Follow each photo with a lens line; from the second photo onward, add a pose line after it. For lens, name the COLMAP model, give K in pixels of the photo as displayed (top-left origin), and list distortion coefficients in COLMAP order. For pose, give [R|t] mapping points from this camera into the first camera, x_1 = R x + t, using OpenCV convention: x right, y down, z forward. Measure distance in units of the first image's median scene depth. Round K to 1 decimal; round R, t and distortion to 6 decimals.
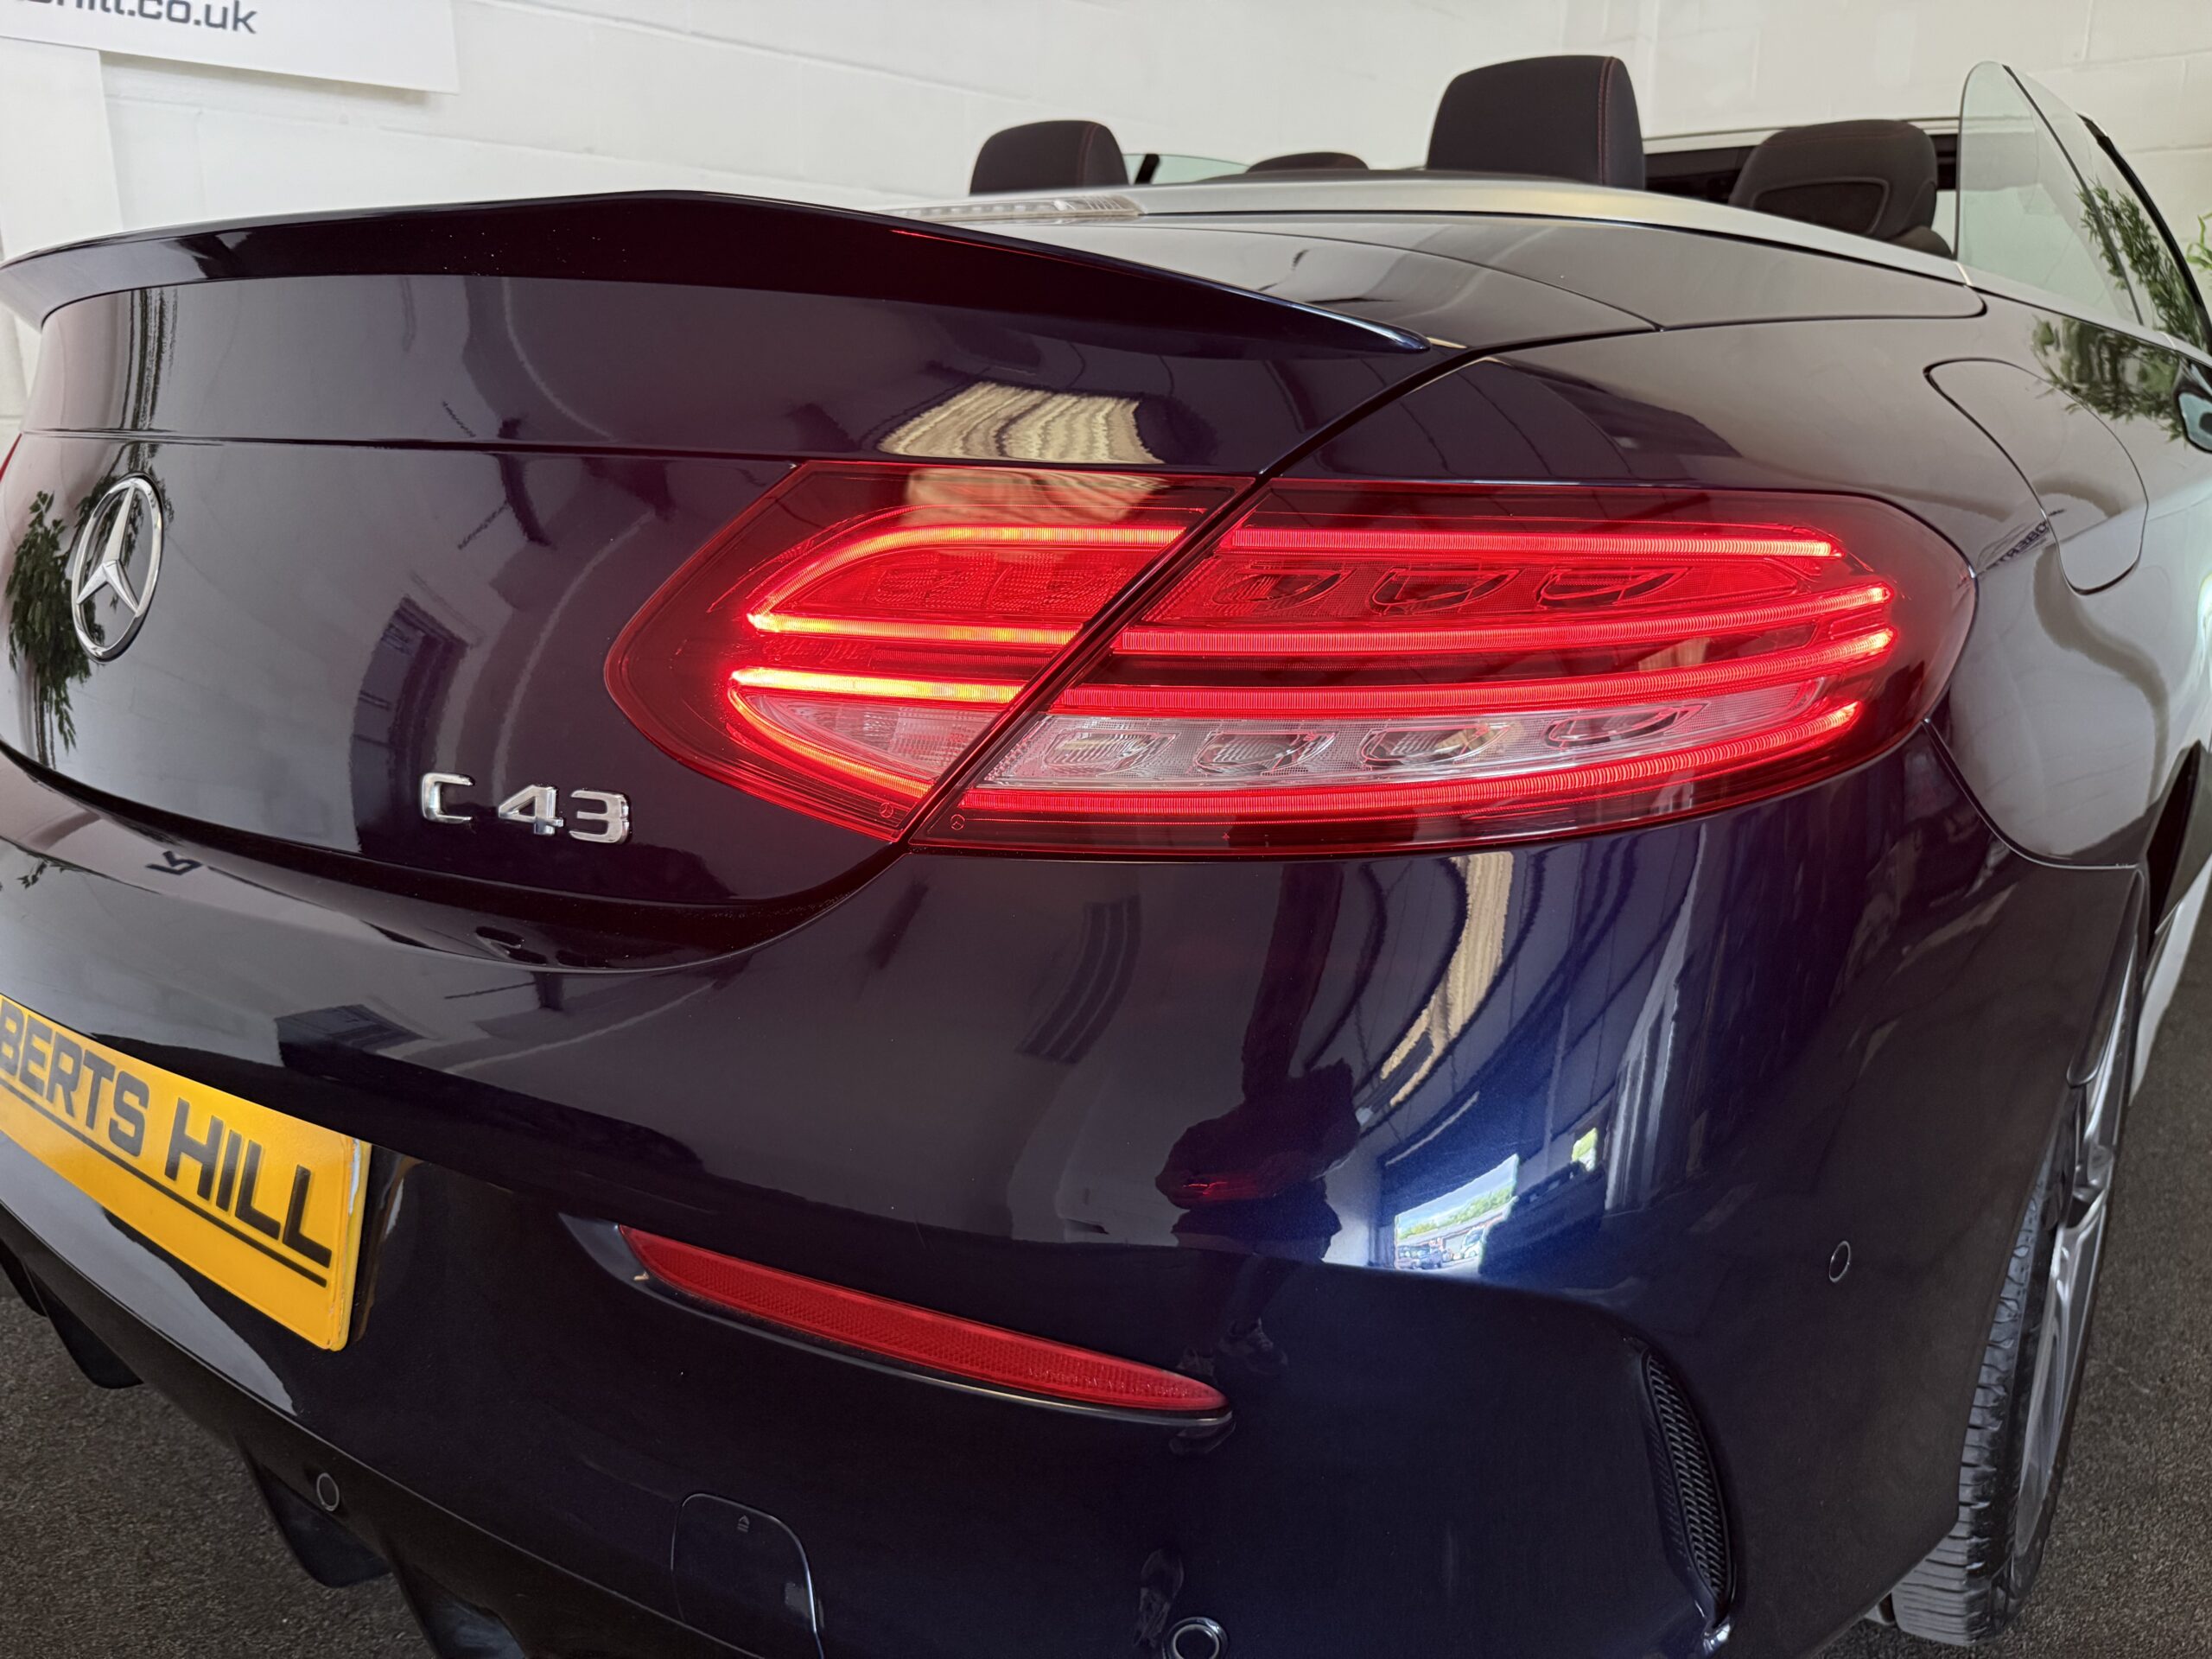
lens RADIAL K [[1619.8, 0, 1101.2], [0, 1619.8, 785.8], [0, 0, 1]] dist [-0.007118, -0.002147]
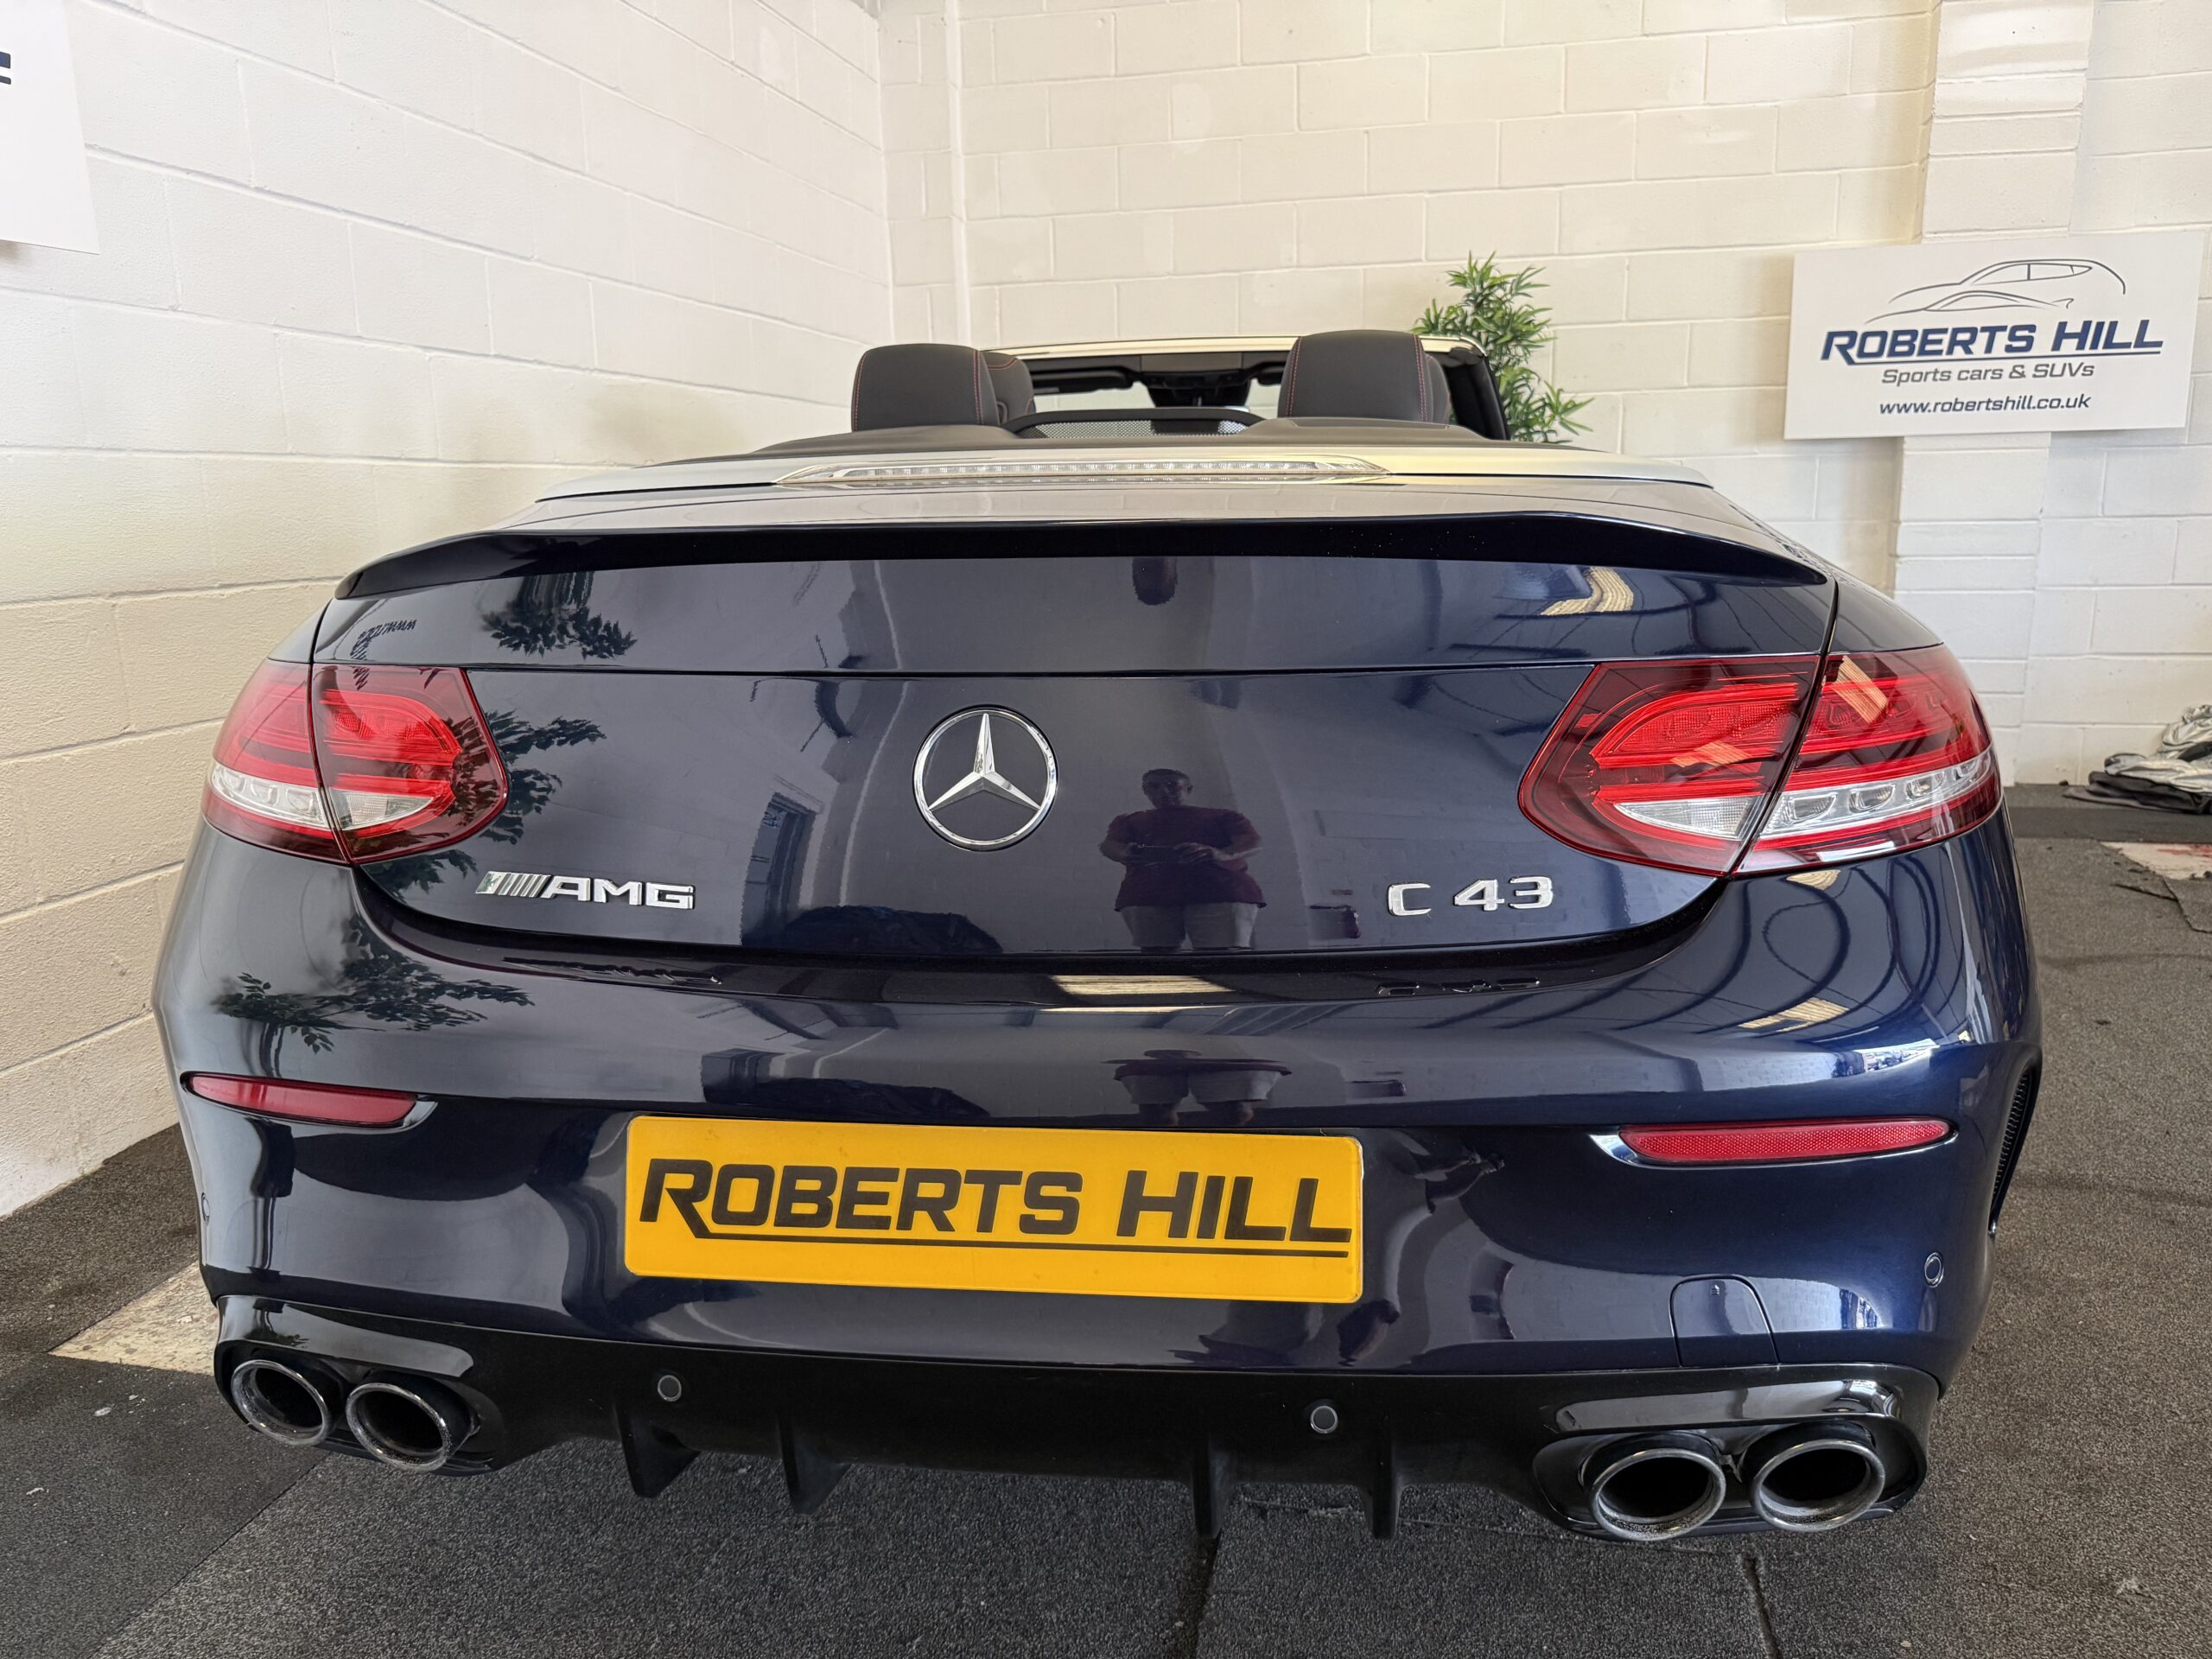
lens RADIAL K [[1577.5, 0, 1112.4], [0, 1577.5, 837.1], [0, 0, 1]] dist [-0.013701, 0.004158]
pose [[0.854063, -0.126341, 0.504593, -1.115153], [0.139683, 0.990130, 0.011486, -0.085510], [-0.501064, 0.060673, 0.863281, -0.103537]]
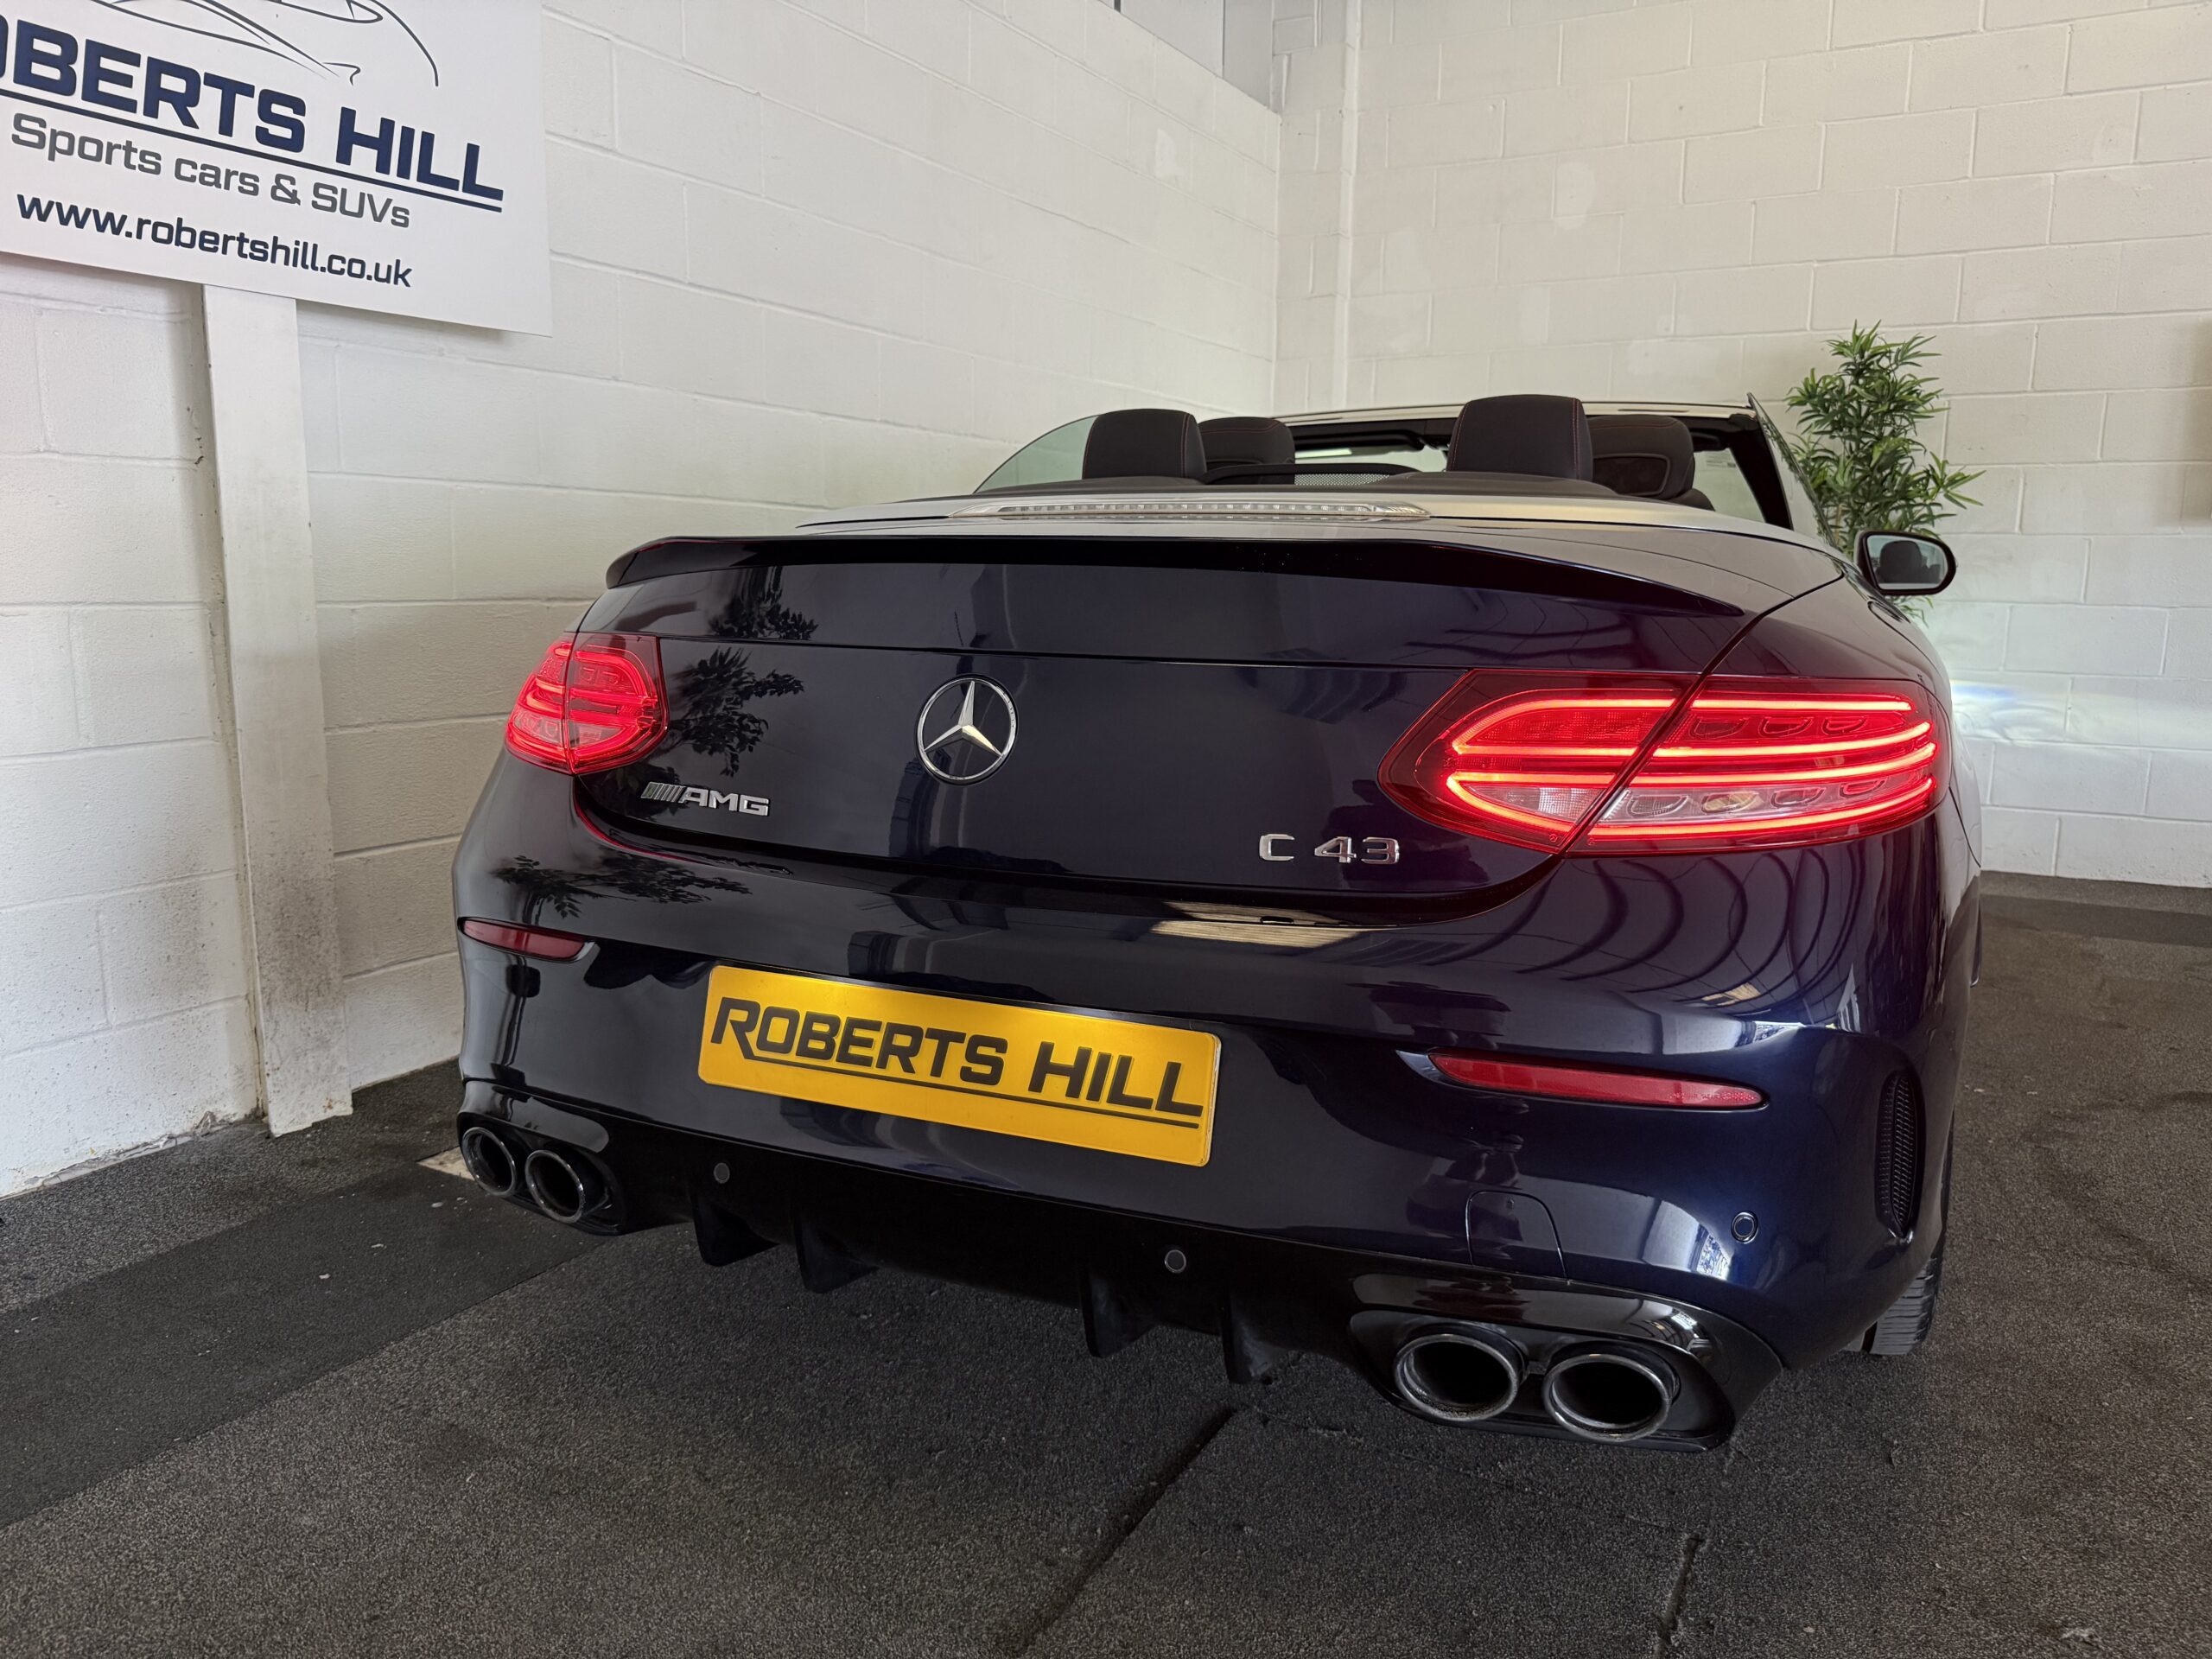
lens RADIAL K [[1581.1, 0, 1105.7], [0, 1581.1, 822.0], [0, 0, 1]] dist [-0.004954, -0.007366]
pose [[0.968342, -0.028987, 0.247937, -0.847260], [0.046699, 0.996736, -0.065854, 0.072506], [-0.245219, 0.075347, 0.966535, -0.573555]]
